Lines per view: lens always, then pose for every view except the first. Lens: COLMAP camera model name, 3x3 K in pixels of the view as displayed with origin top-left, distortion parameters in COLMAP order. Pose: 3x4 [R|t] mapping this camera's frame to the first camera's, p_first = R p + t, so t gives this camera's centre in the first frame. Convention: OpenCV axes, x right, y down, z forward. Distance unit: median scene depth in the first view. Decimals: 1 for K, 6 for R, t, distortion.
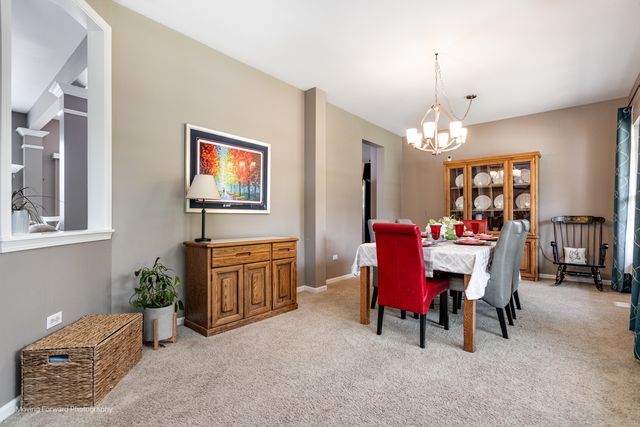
lens RADIAL K [[291.7, 0, 320.0], [0, 291.7, 213.5], [0, 0, 1]] dist [0.003582, 0.000933]
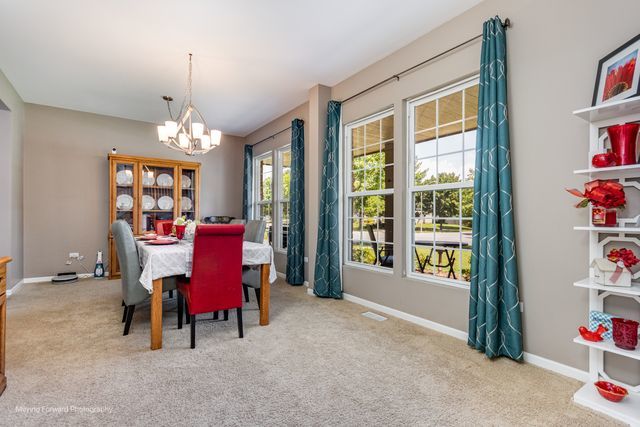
lens RADIAL K [[291.7, 0, 320.0], [0, 291.7, 213.5], [0, 0, 1]] dist [0.003582, 0.000933]
pose [[0.302206, 0.012075, 0.953166, -0.386740], [-0.012621, 0.999883, -0.008666, 0.001197], [-0.953159, -0.009411, 0.302323, 0.253062]]
